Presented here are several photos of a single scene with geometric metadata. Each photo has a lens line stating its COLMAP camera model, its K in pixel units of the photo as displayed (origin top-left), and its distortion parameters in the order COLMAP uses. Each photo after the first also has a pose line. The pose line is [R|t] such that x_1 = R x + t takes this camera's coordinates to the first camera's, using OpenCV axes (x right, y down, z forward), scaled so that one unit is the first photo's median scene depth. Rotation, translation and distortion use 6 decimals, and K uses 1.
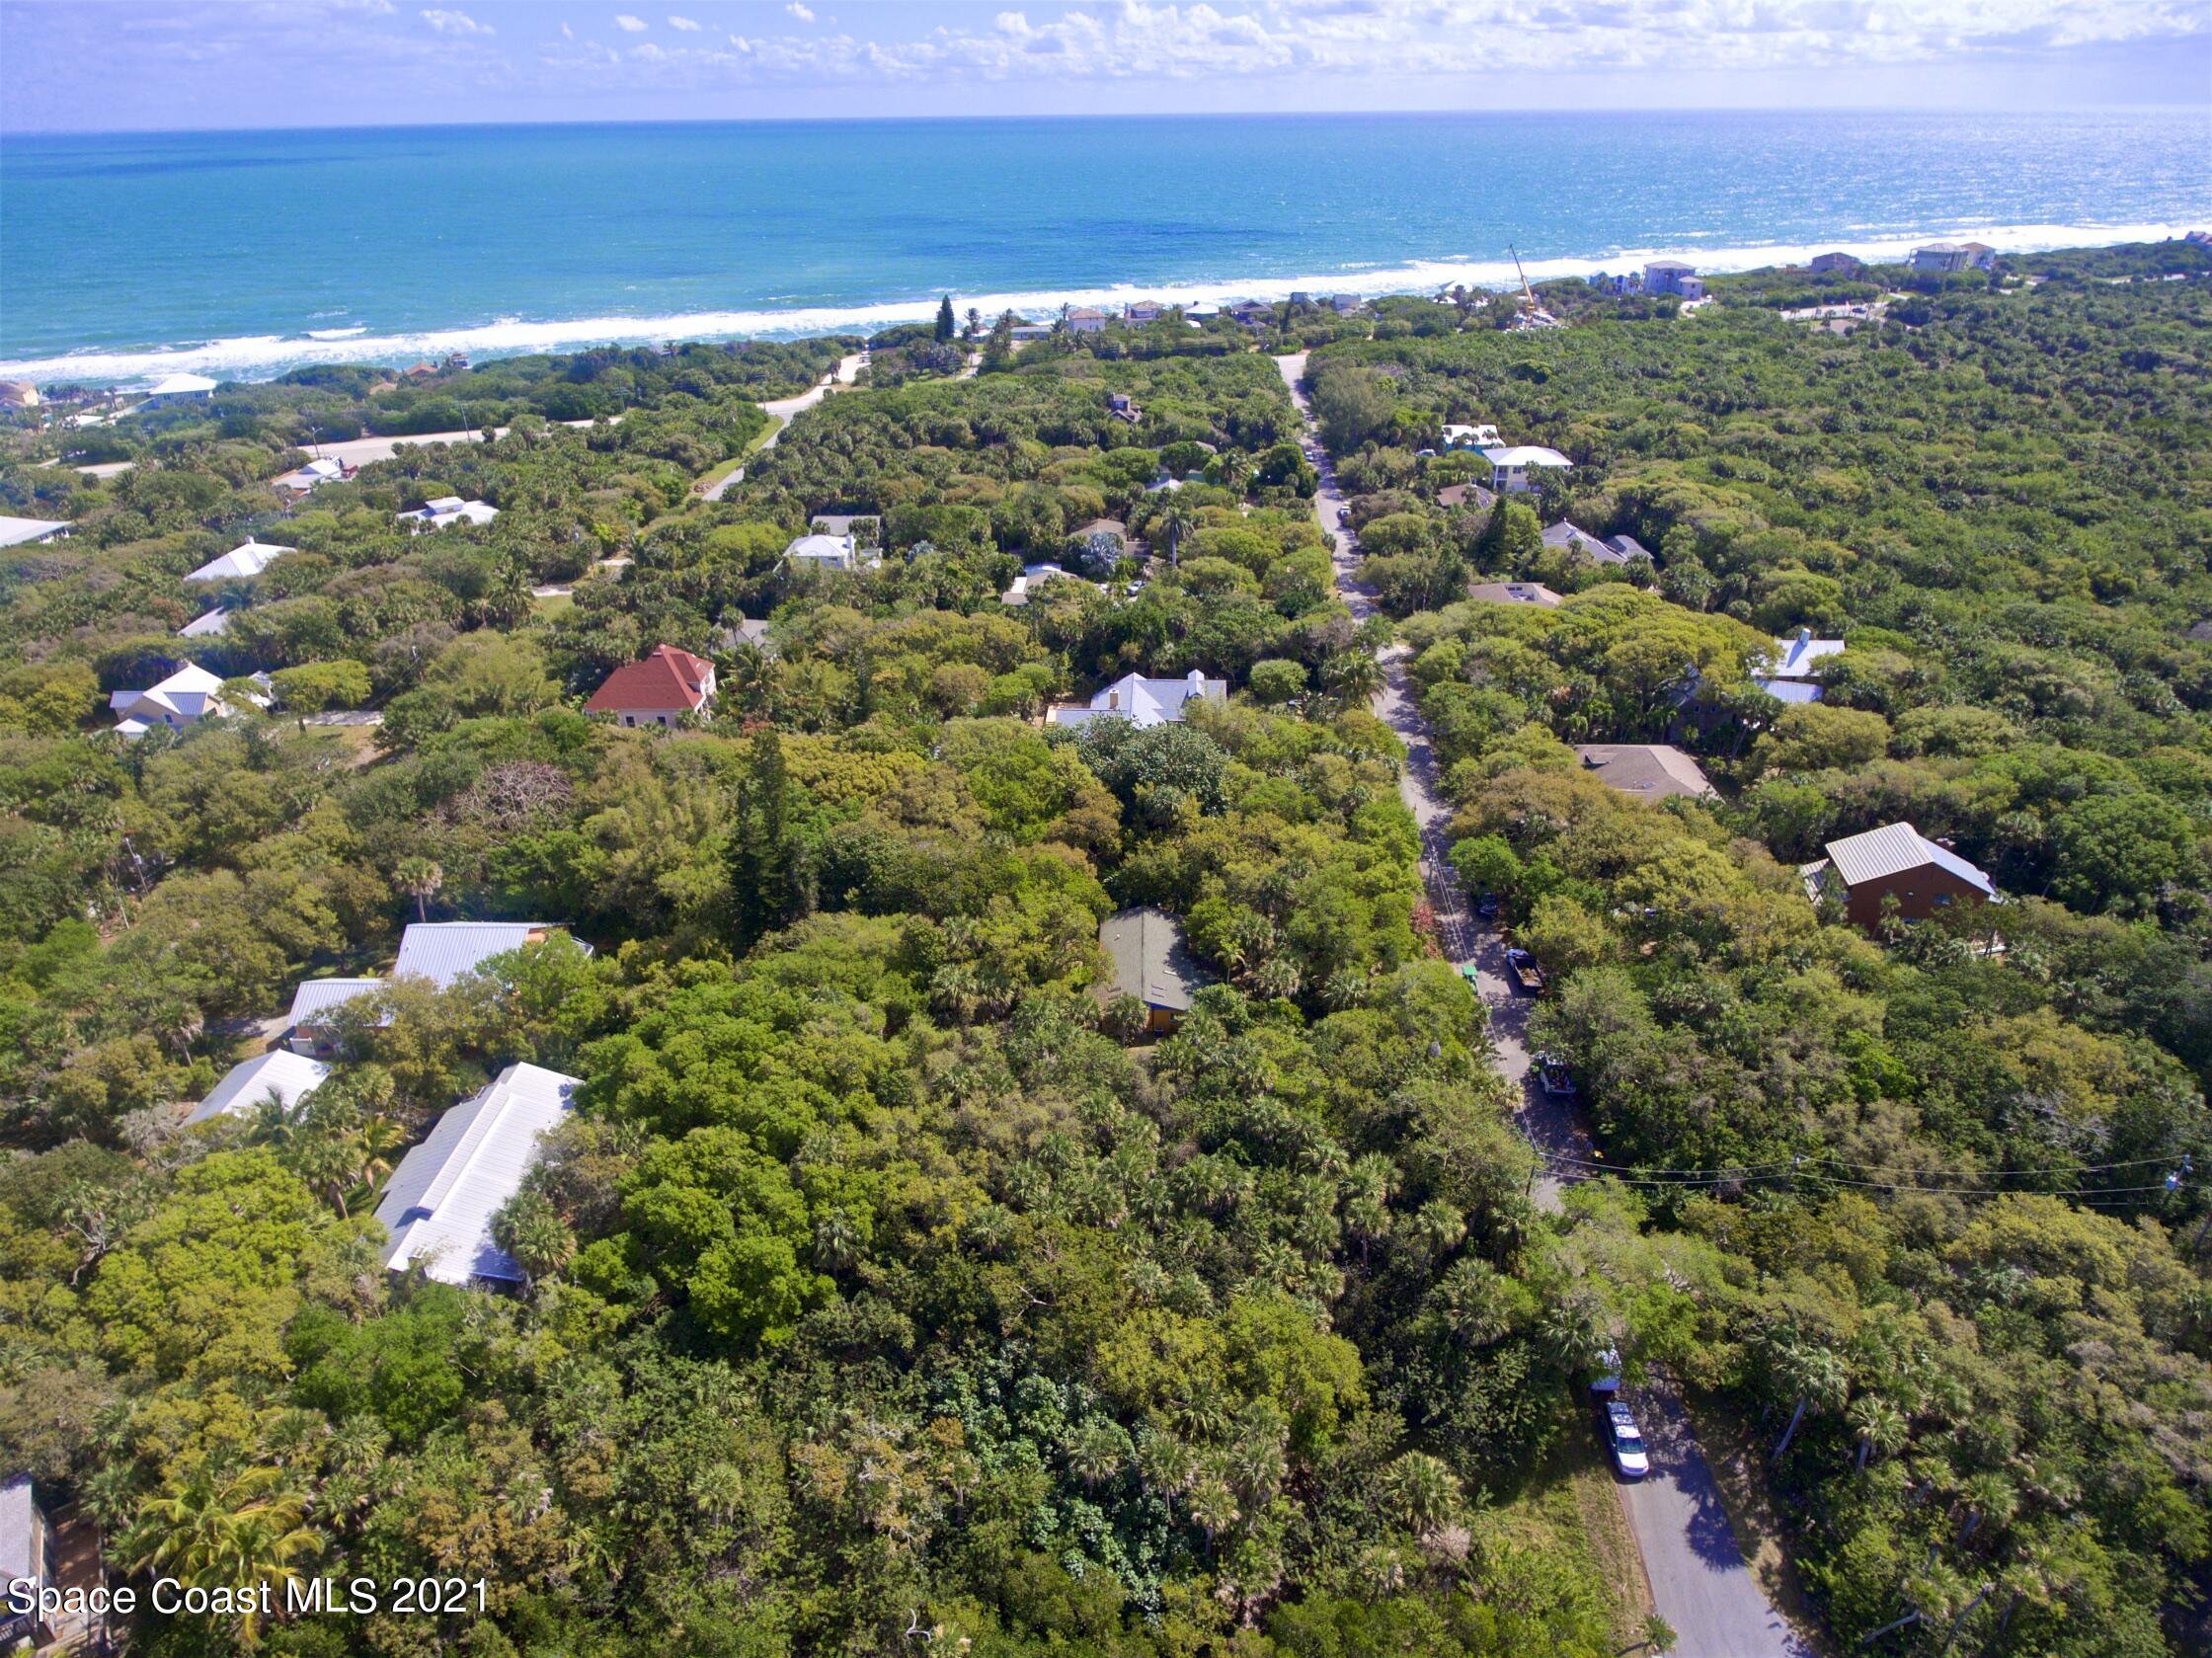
lens RADIAL K [[1347.4, 0, 1106.0], [0, 1347.4, 829.0], [0, 0, 1]] dist [0.002741, -0.000543]
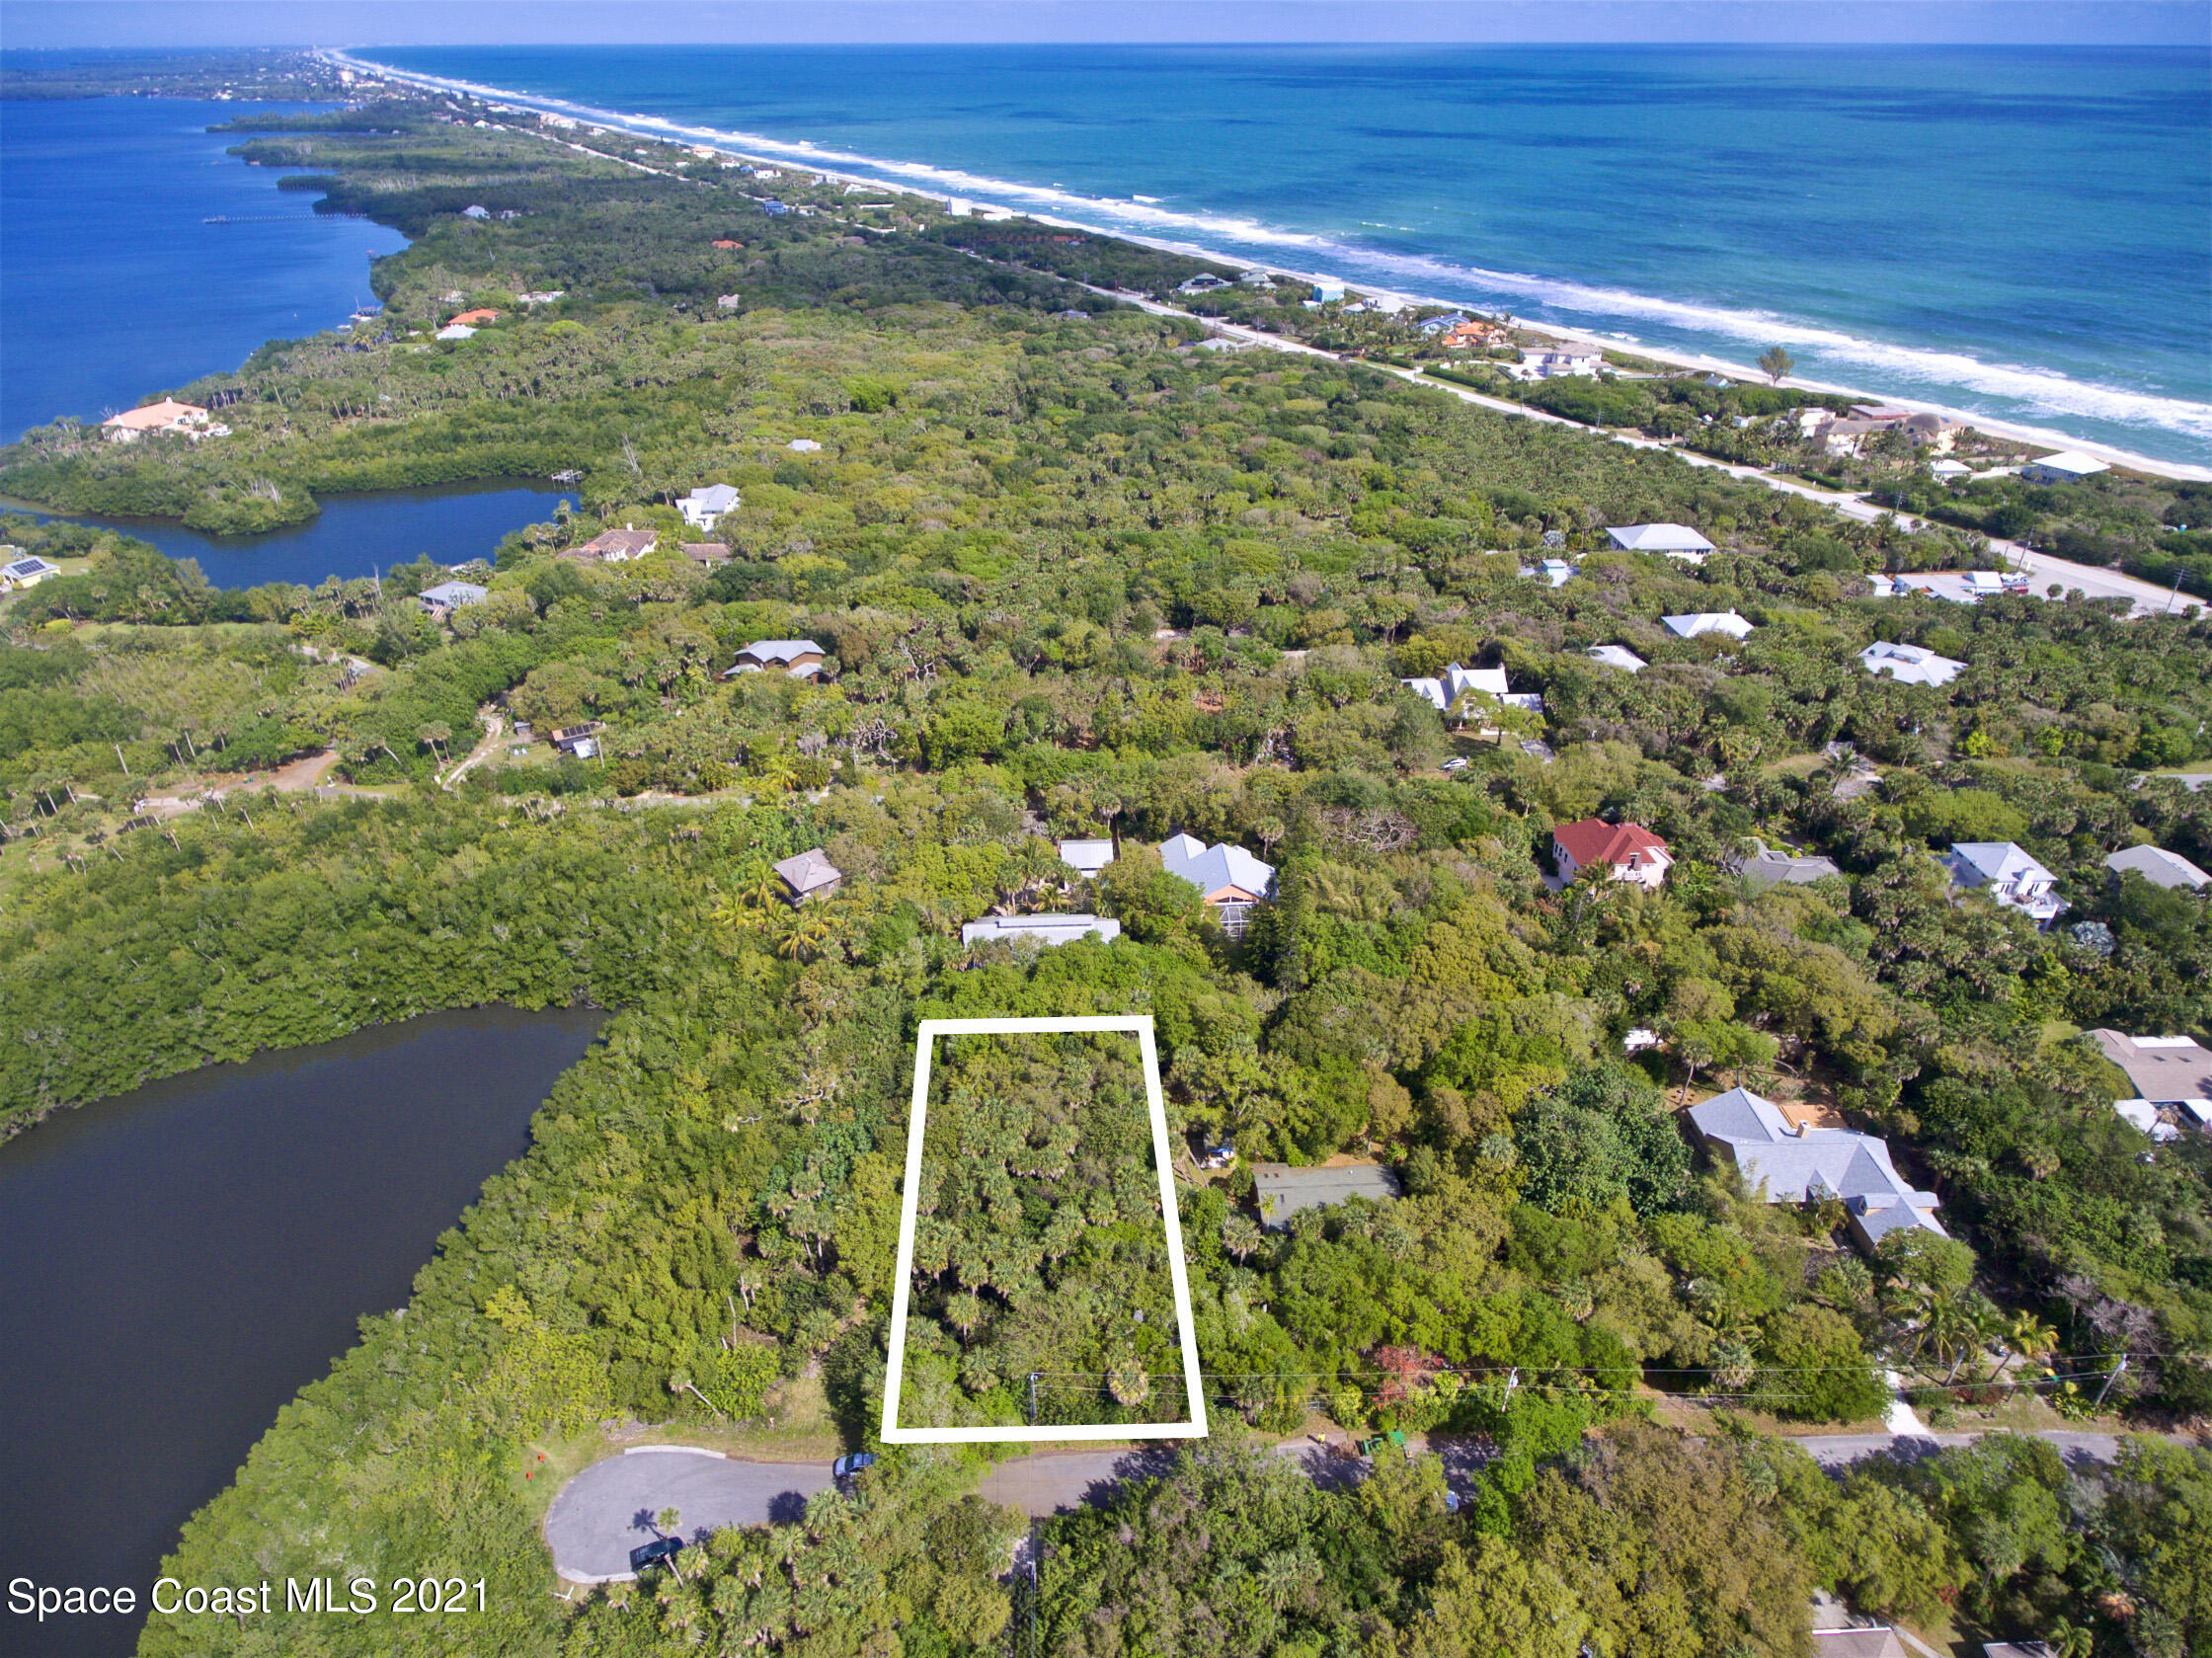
lens RADIAL K [[1310.9, 0, 1103.3], [0, 1310.9, 848.8], [0, 0, 1]] dist [-0.001299, 0.001857]
pose [[0.070710, 0.527913, -0.846350, 0.791130], [-0.471772, 0.765278, 0.437929, -0.518317], [0.878881, 0.368318, 0.303167, 0.343260]]
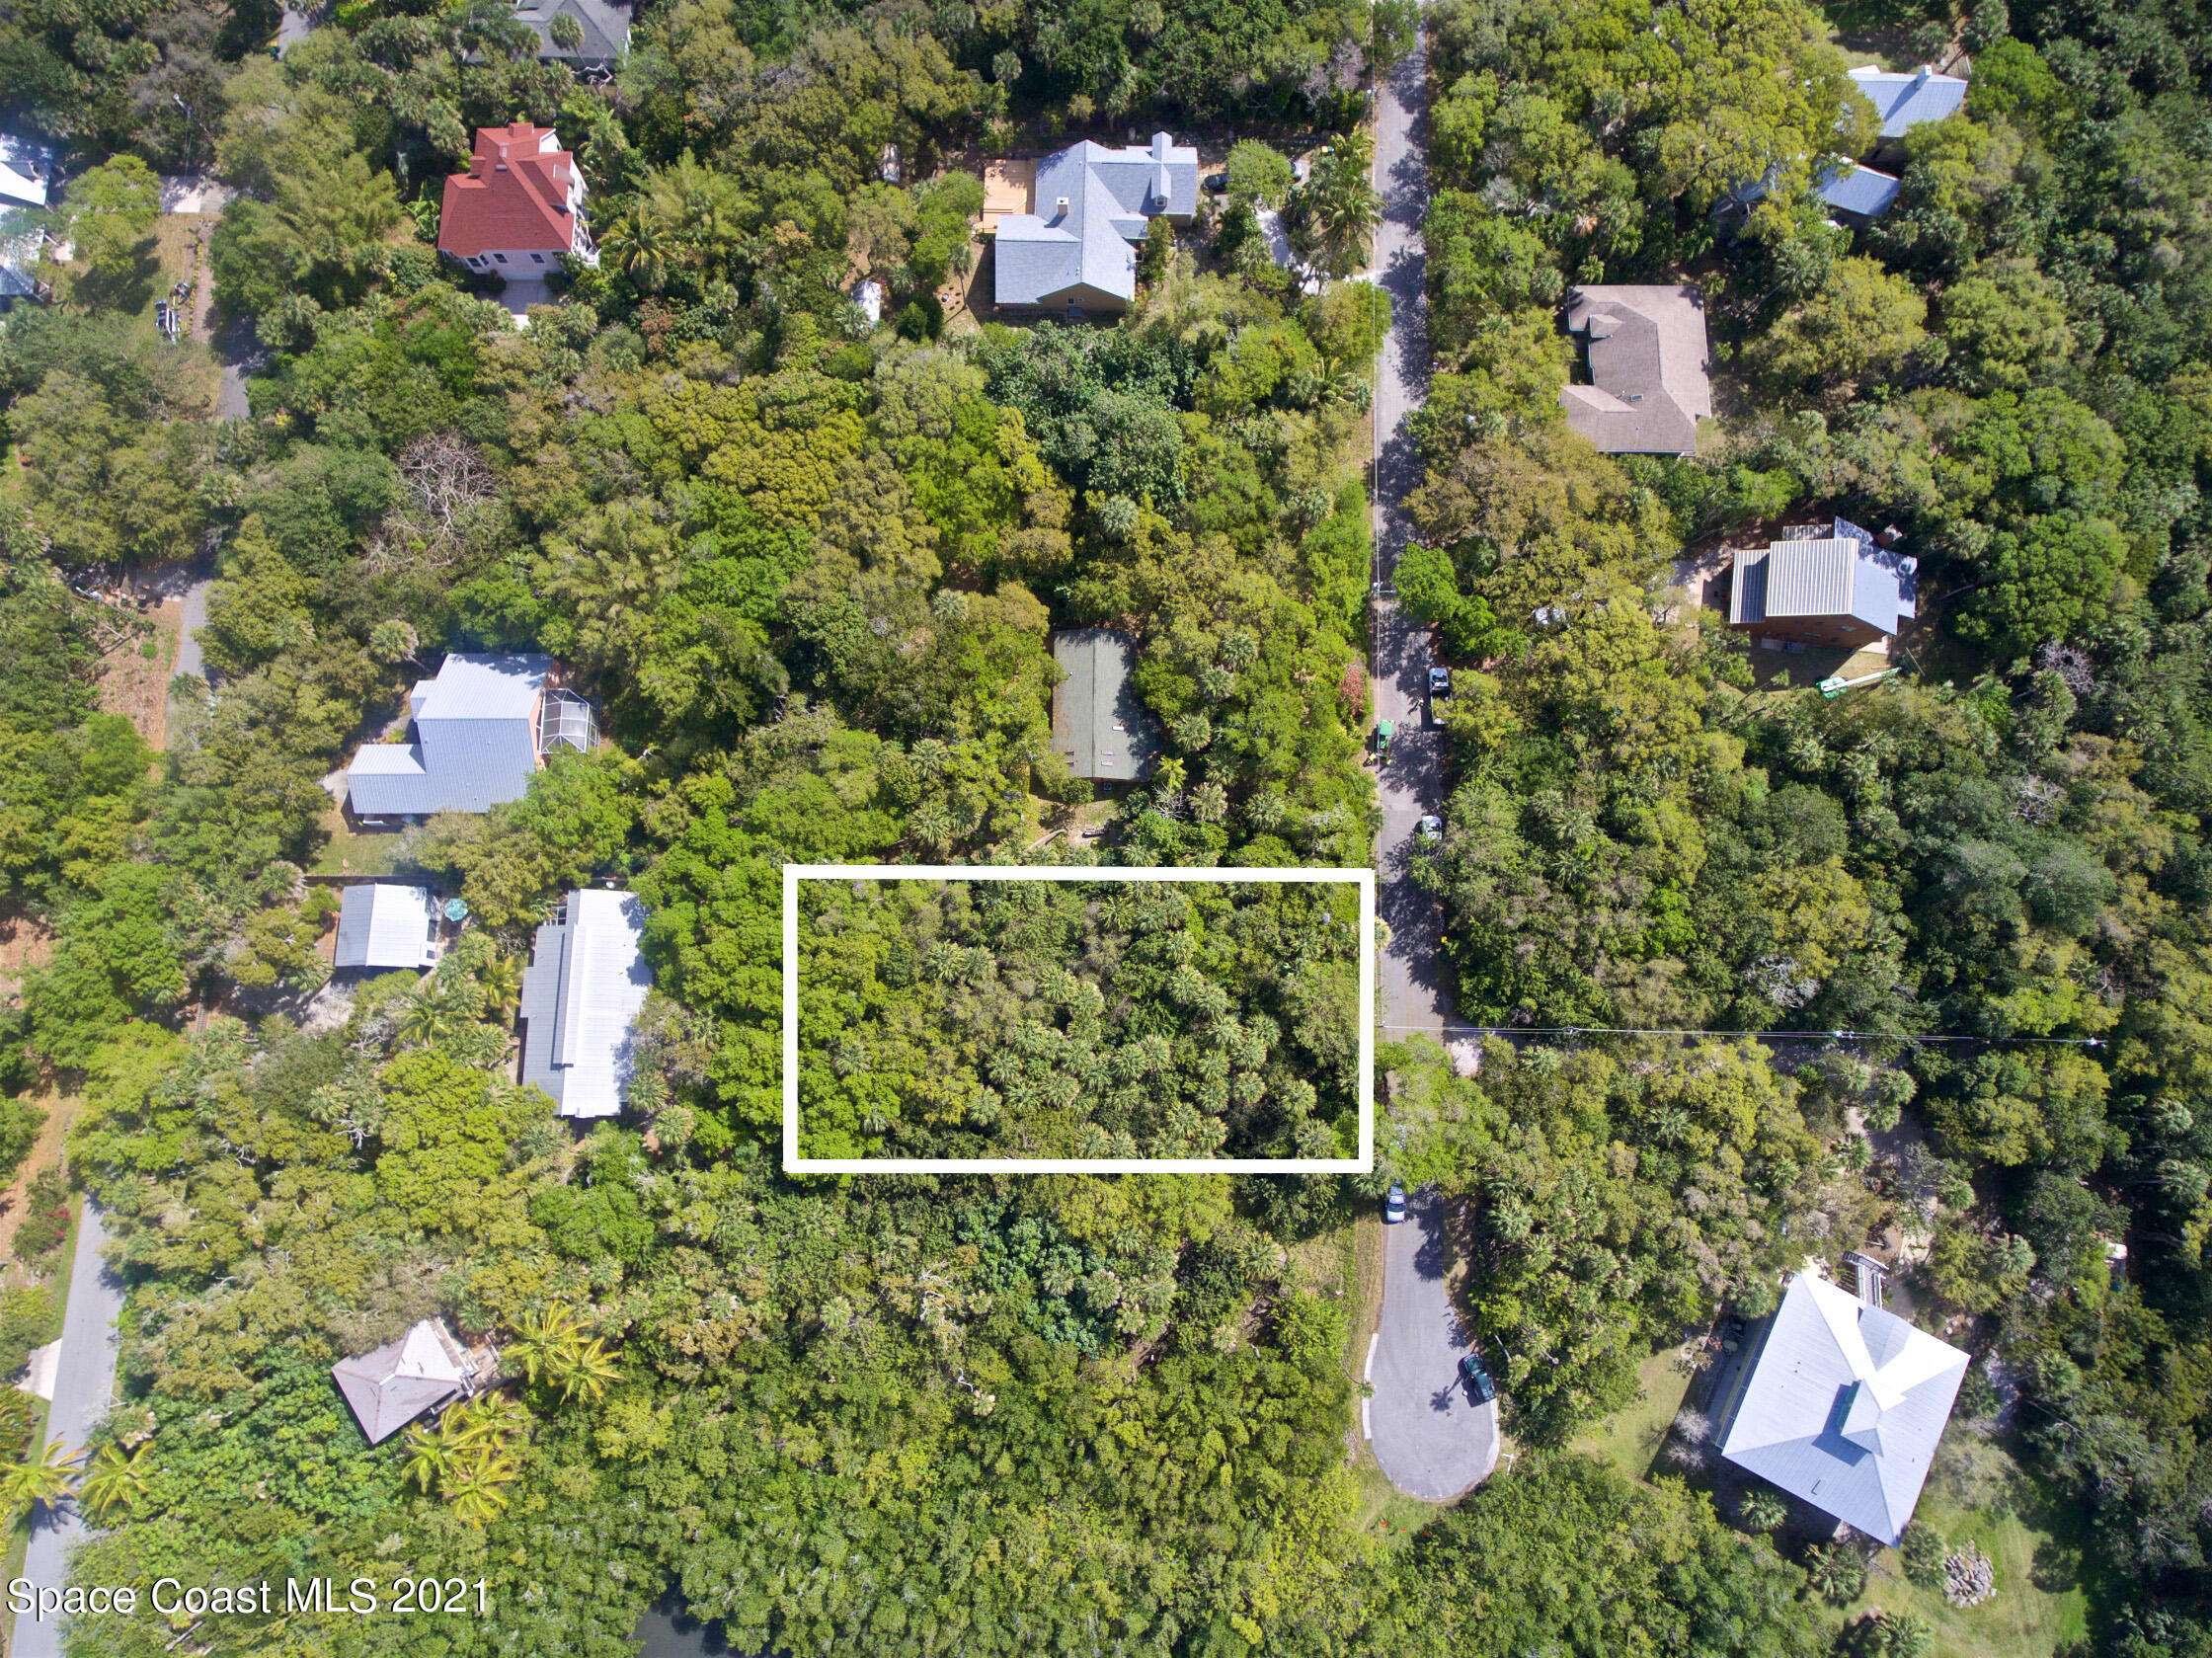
lens RADIAL K [[1300.6, 0, 1106.0], [0, 1300.6, 829.0], [0, 0, 1]] dist [-0.000101, -0.000858]
pose [[0.999801, -0.017658, 0.009312, 0.024424], [0.003840, 0.627846, 0.778328, -0.631523], [-0.019590, -0.778137, 0.627789, 0.240600]]
